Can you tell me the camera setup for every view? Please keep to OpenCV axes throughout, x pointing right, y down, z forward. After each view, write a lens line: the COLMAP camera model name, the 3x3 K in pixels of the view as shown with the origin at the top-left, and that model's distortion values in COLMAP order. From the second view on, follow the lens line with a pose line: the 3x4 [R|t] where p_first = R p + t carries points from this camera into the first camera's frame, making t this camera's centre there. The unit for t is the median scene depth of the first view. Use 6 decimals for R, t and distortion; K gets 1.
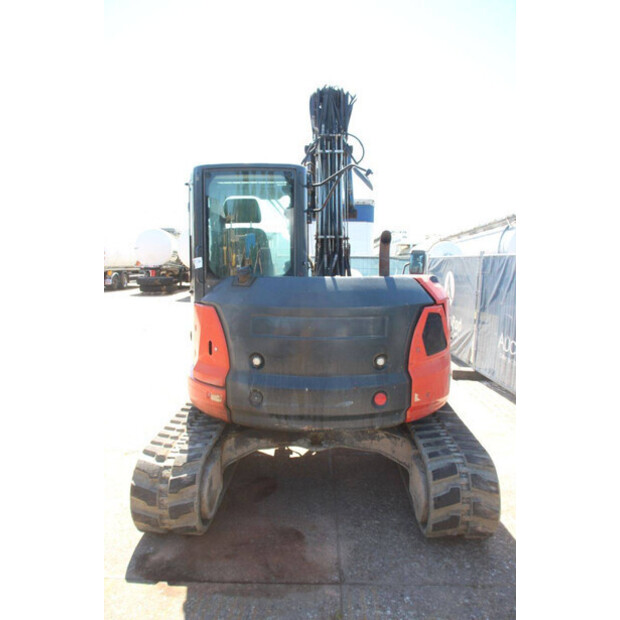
lens RADIAL K [[519.3, 0, 310.0], [0, 519.3, 310.0], [0, 0, 1]] dist [-0.177070, 0.166907]
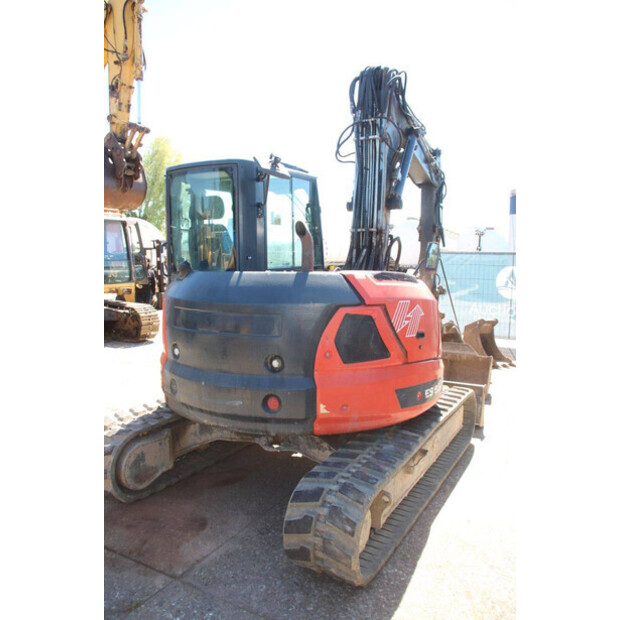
lens RADIAL K [[519.3, 0, 310.0], [0, 519.3, 310.0], [0, 0, 1]] dist [-0.177070, 0.166907]
pose [[0.871509, 0.044681, -0.488339, 0.601656], [-0.041013, 0.998993, 0.018210, -0.014663], [0.488661, 0.004158, 0.872464, 0.206196]]
